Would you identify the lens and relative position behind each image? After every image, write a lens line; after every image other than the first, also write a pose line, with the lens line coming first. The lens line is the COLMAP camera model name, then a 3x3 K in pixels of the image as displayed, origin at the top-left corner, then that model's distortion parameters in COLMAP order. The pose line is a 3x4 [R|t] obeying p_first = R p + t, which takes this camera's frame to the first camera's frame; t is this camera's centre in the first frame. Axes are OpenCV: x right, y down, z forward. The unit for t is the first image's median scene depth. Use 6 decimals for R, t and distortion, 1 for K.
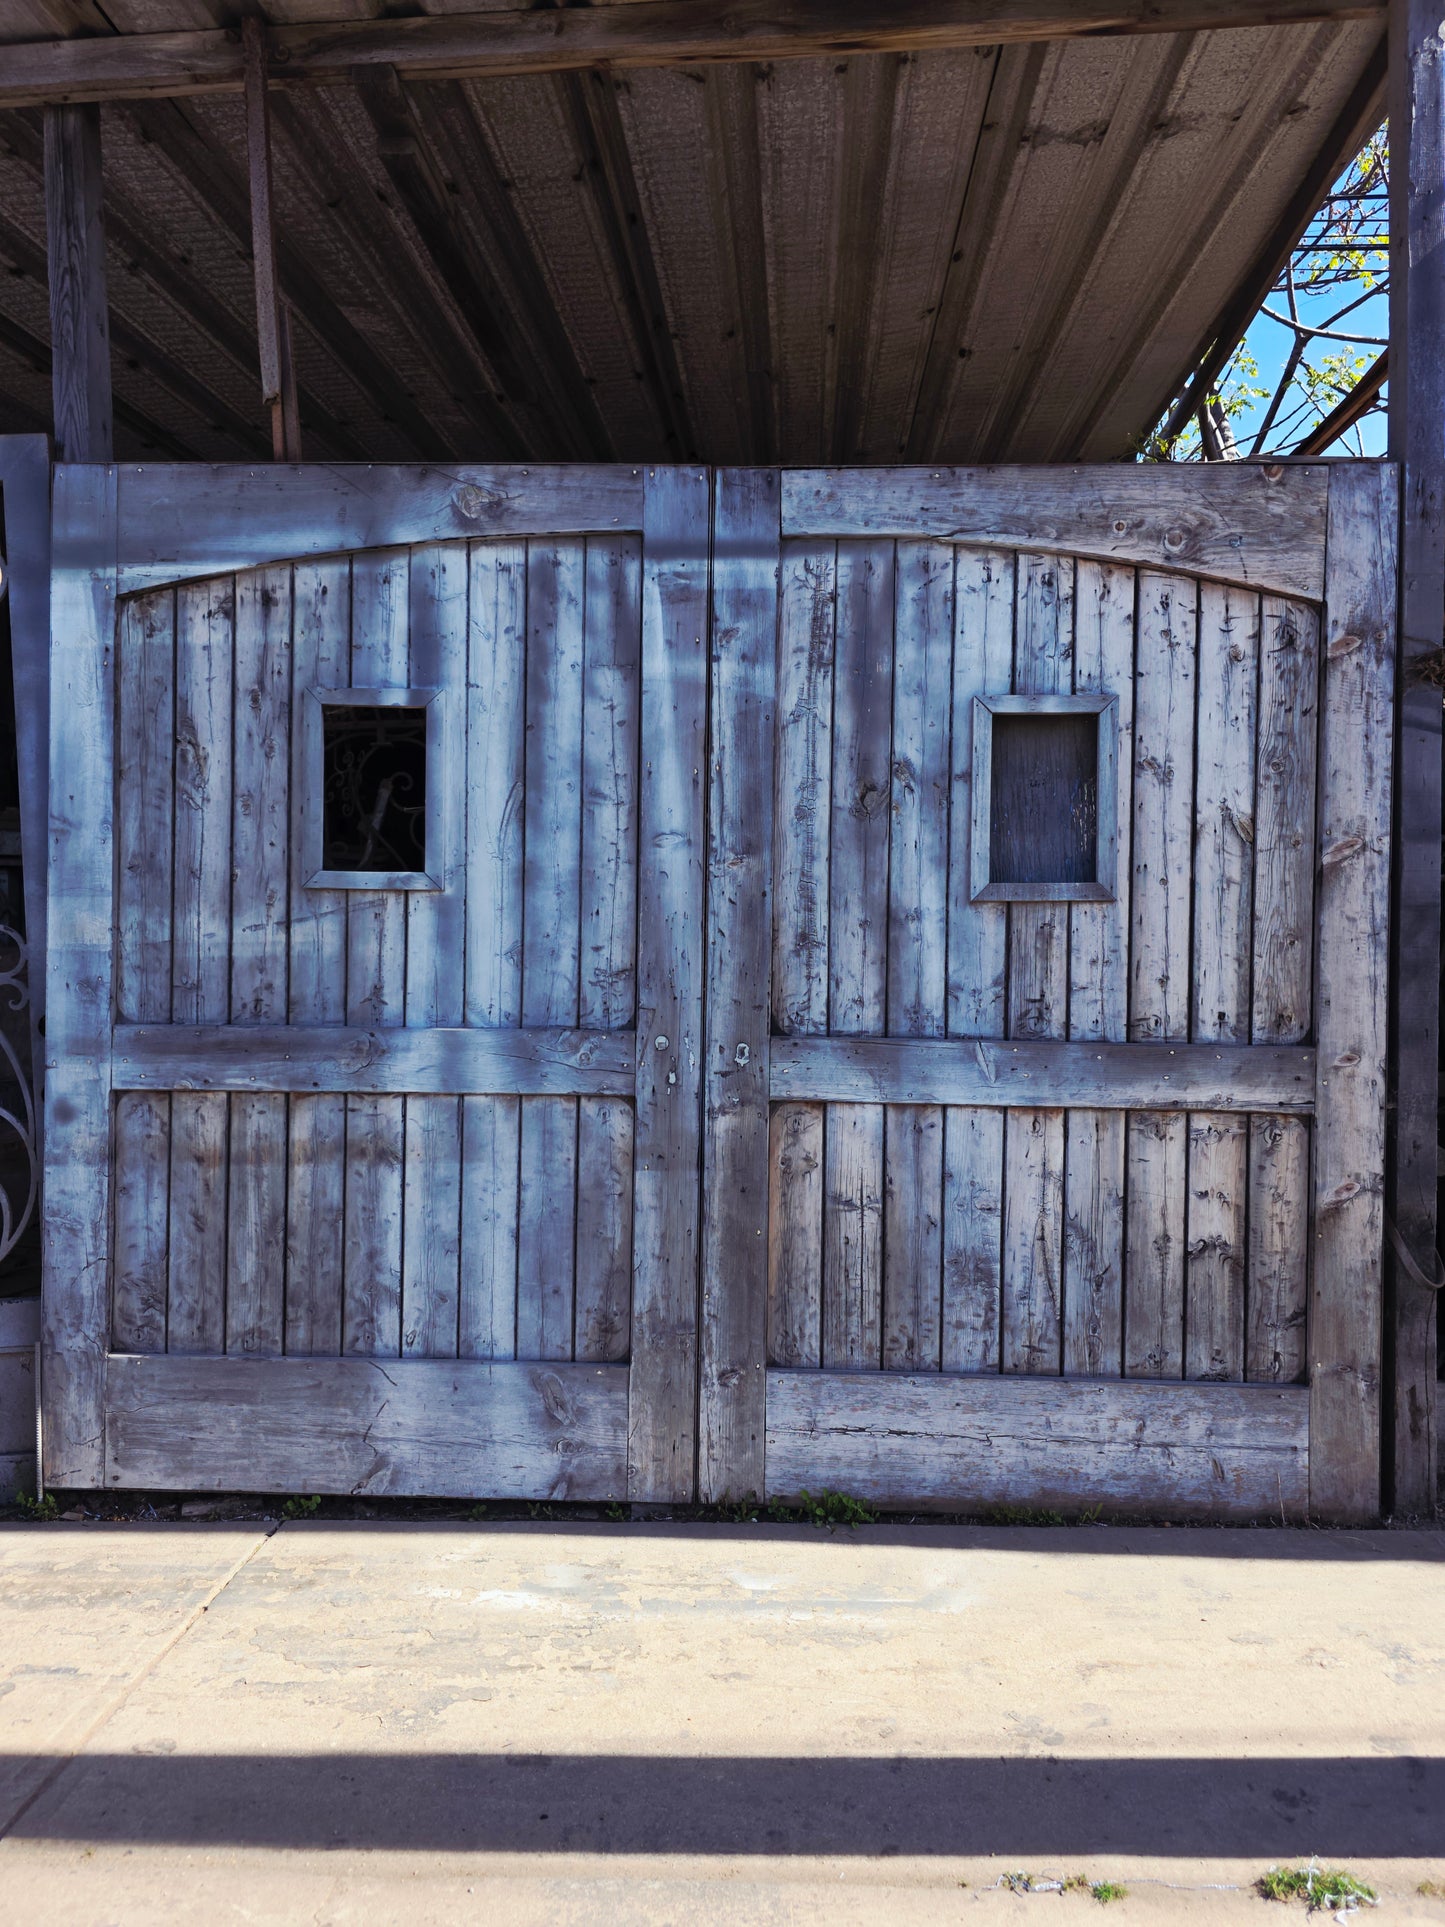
lens RADIAL K [[1250.5, 0, 706.6], [0, 1250.5, 951.2], [0, 0, 1]] dist [0.048620, -0.047392]
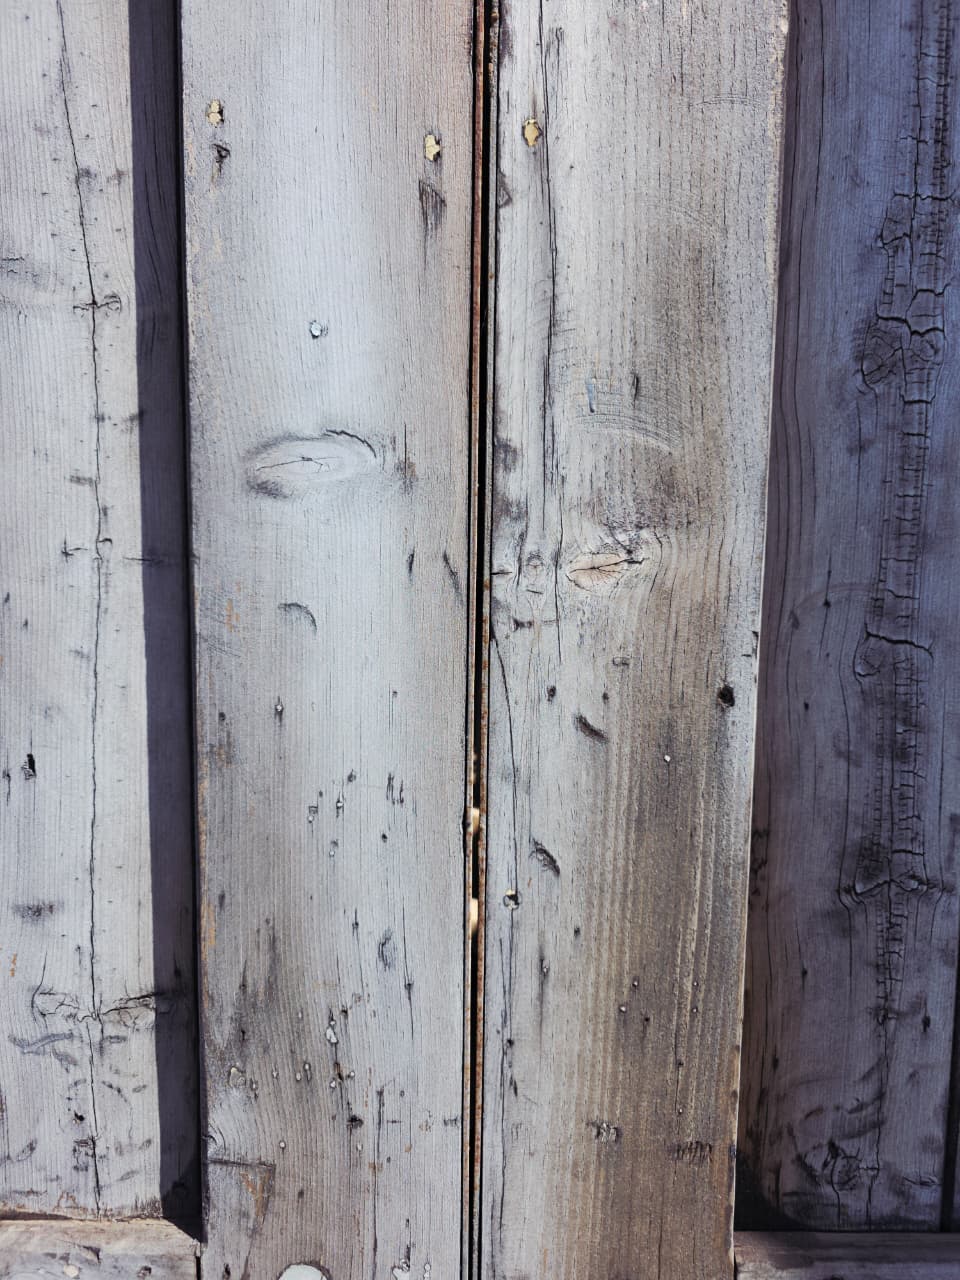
lens RADIAL K [[830.6, 0, 497.9], [0, 830.6, 628.2], [0, 0, 1]] dist [0.048620, -0.047392]
pose [[0.999145, -0.004828, 0.041069, -0.003542], [0.001004, 0.995701, 0.092619, -0.073638], [-0.041339, -0.092499, 0.994854, 0.841737]]
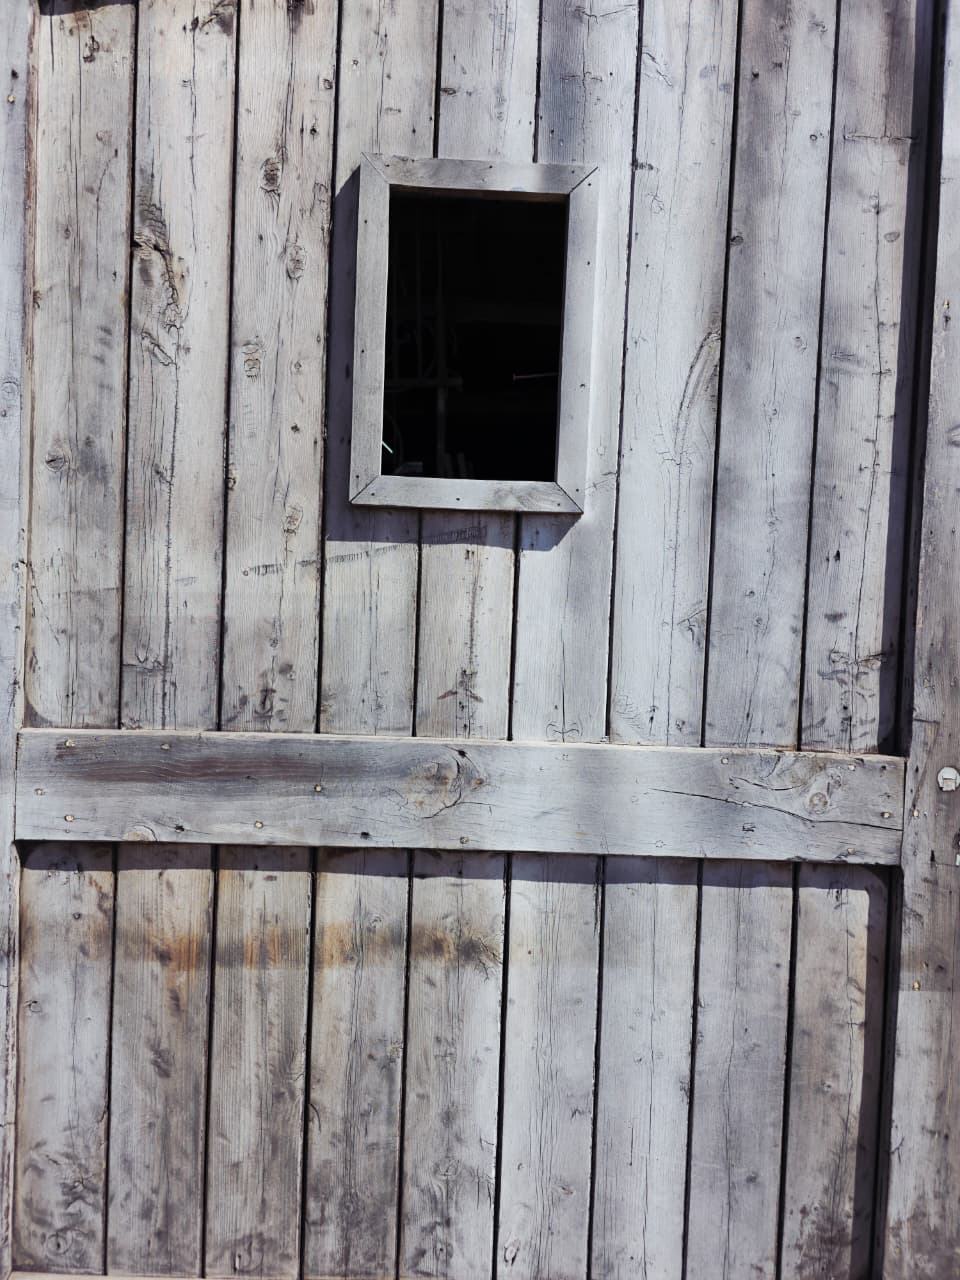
lens RADIAL K [[830.6, 0, 470.7], [0, 830.6, 620.5], [0, 0, 1]] dist [0.048620, -0.047392]
pose [[0.998962, 0.021311, 0.040268, -0.280588], [-0.022275, 0.999472, 0.023653, -0.006087], [-0.039742, -0.024525, 0.998909, 0.610116]]
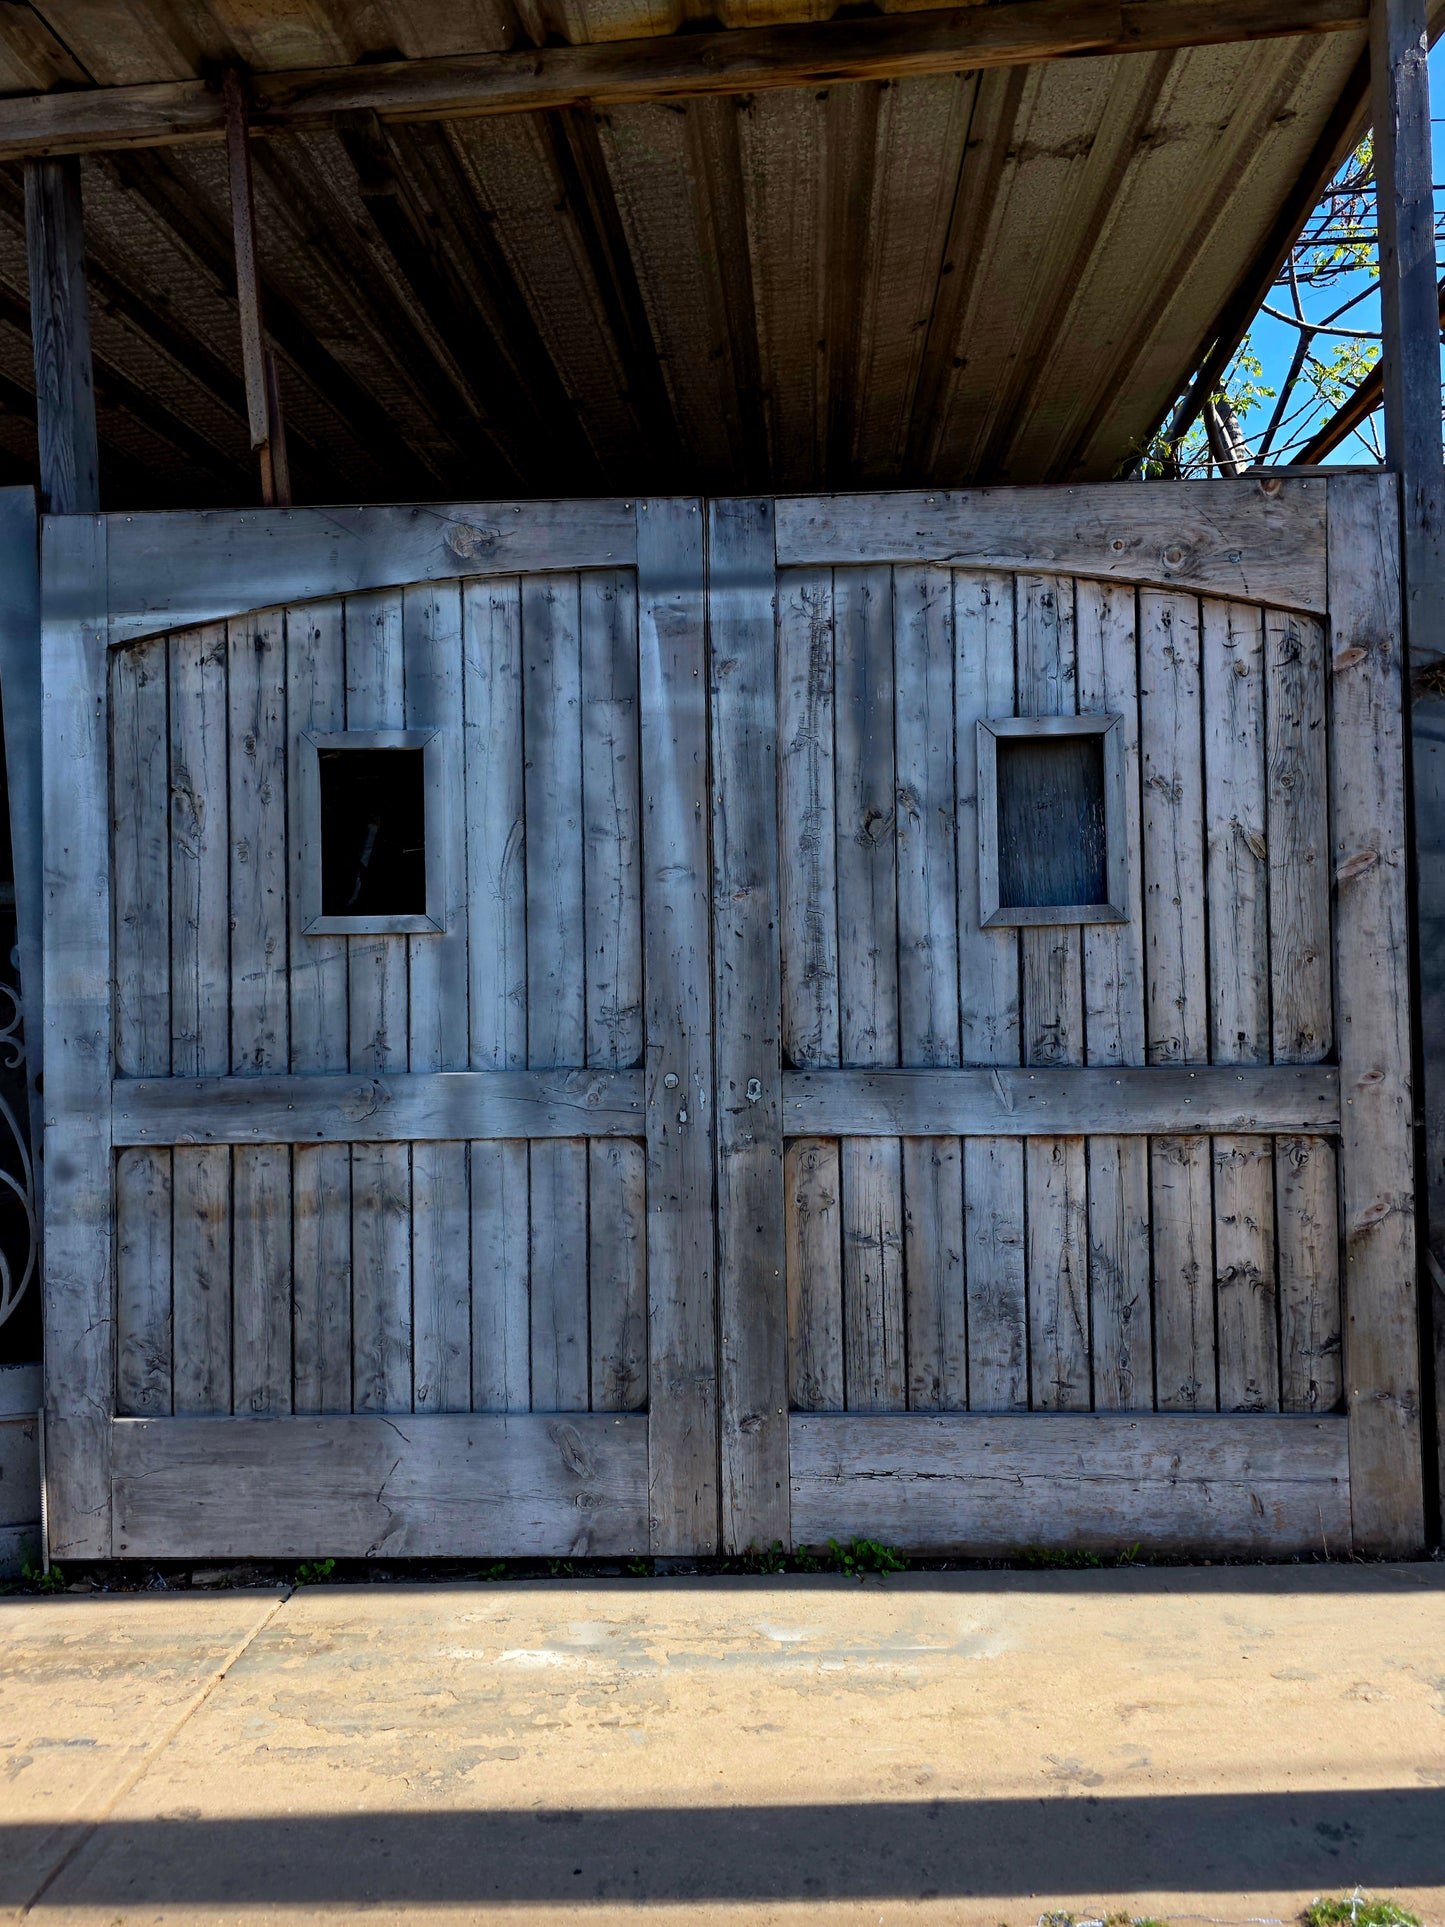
lens RADIAL K [[1250.5, 0, 713.6], [0, 1250.5, 955.1], [0, 0, 1]] dist [0.048620, -0.047392]
pose [[0.999532, -0.030575, -0.000596, 0.000711], [0.030549, 0.999189, -0.026240, 0.001534], [0.001398, 0.026209, 0.999656, 0.017203]]
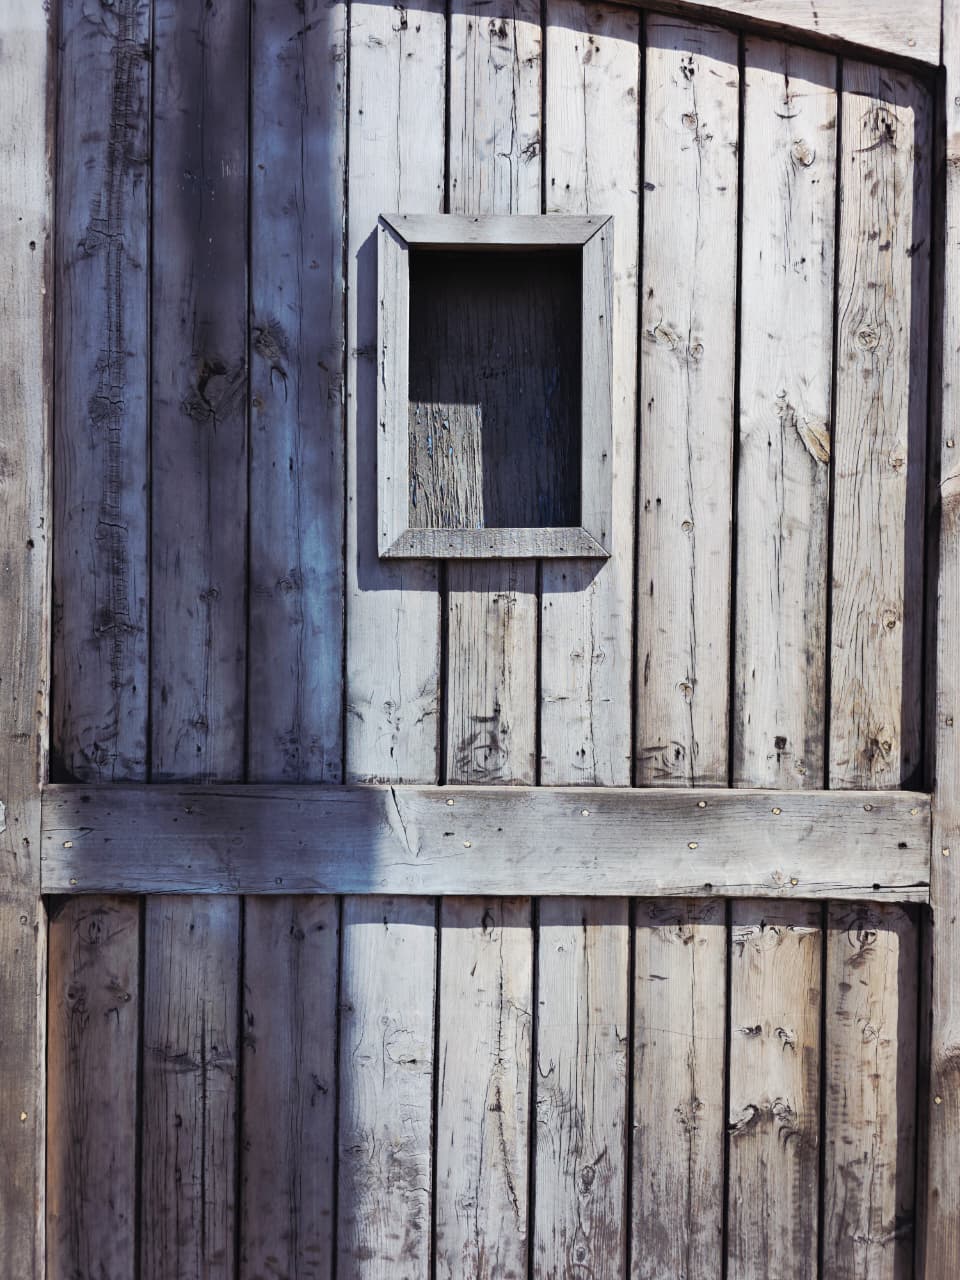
lens RADIAL K [[830.6, 0, 471.4], [0, 830.6, 638.3], [0, 0, 1]] dist [0.048620, -0.047392]
pose [[0.998391, -0.004411, 0.056526, 0.230866], [0.004402, 0.999990, 0.000271, -0.000689], [-0.056527, -0.000021, 0.998401, 0.589749]]
